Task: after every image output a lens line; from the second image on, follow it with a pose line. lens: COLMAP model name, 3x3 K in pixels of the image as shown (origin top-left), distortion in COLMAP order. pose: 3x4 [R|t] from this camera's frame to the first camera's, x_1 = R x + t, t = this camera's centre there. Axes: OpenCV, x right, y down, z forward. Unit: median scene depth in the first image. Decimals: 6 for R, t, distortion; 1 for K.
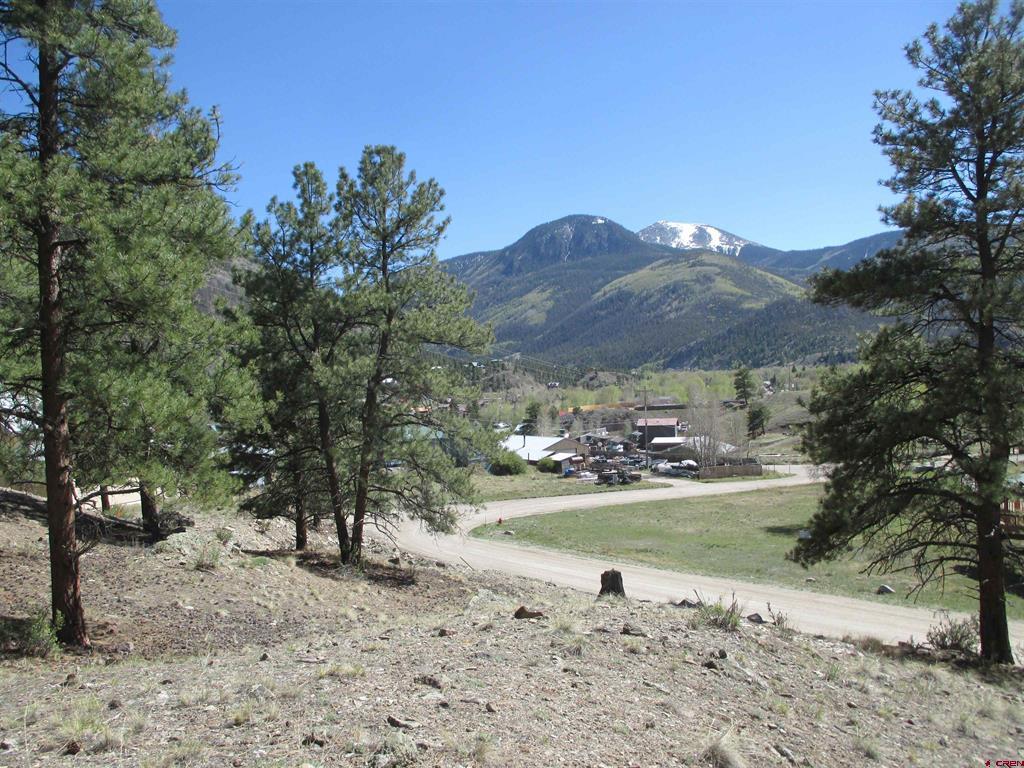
lens RADIAL K [[835.3, 0, 509.5], [0, 835.3, 381.5], [0, 0, 1]] dist [-0.030982, -0.001308]
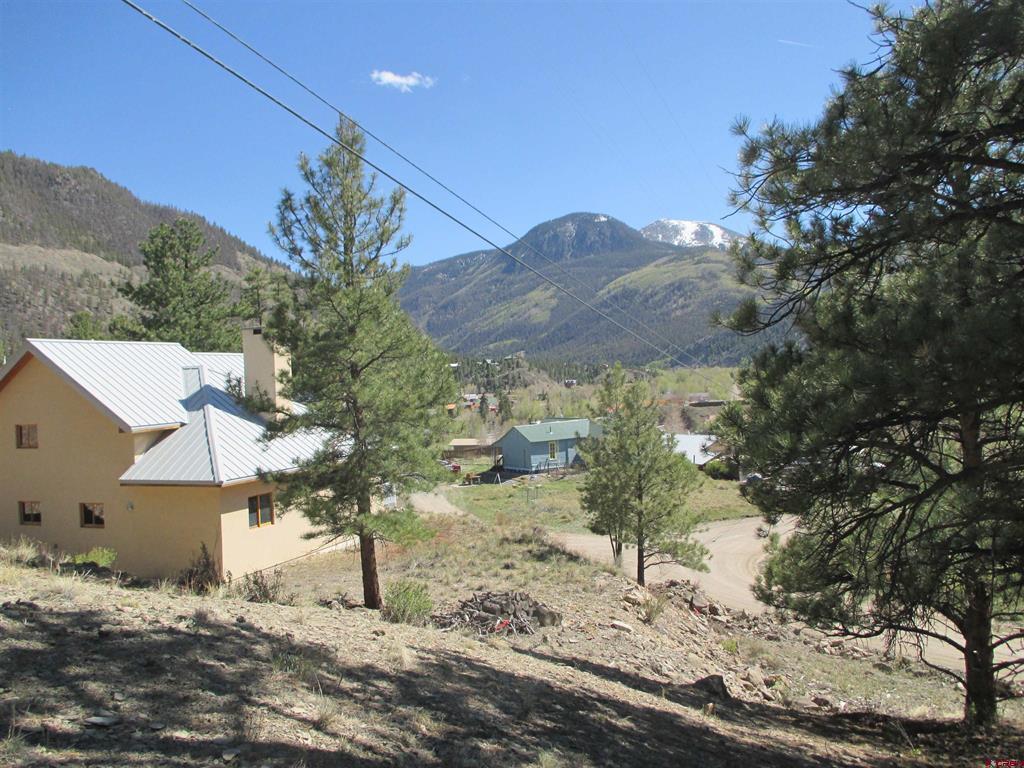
lens RADIAL K [[835.3, 0, 508.1], [0, 835.3, 384.6], [0, 0, 1]] dist [-0.030982, -0.001308]
pose [[0.999989, -0.004095, -0.002217, -0.171319], [0.004106, 0.999979, 0.004943, 0.015379], [0.002196, -0.004952, 0.999985, 0.221989]]
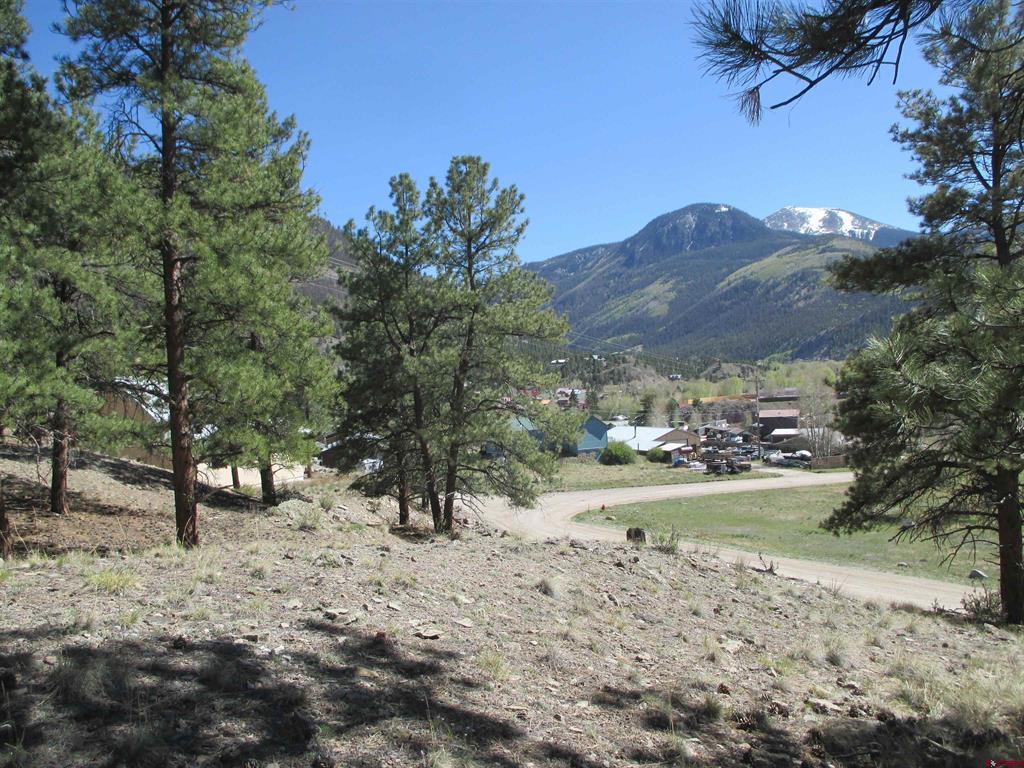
lens RADIAL K [[835.3, 0, 514.2], [0, 835.3, 381.4], [0, 0, 1]] dist [-0.030982, -0.001308]
pose [[0.990085, -0.010057, -0.140110, 0.018253], [0.011128, 0.999915, 0.006860, 0.002258], [0.140029, -0.008351, 0.990112, -0.025133]]
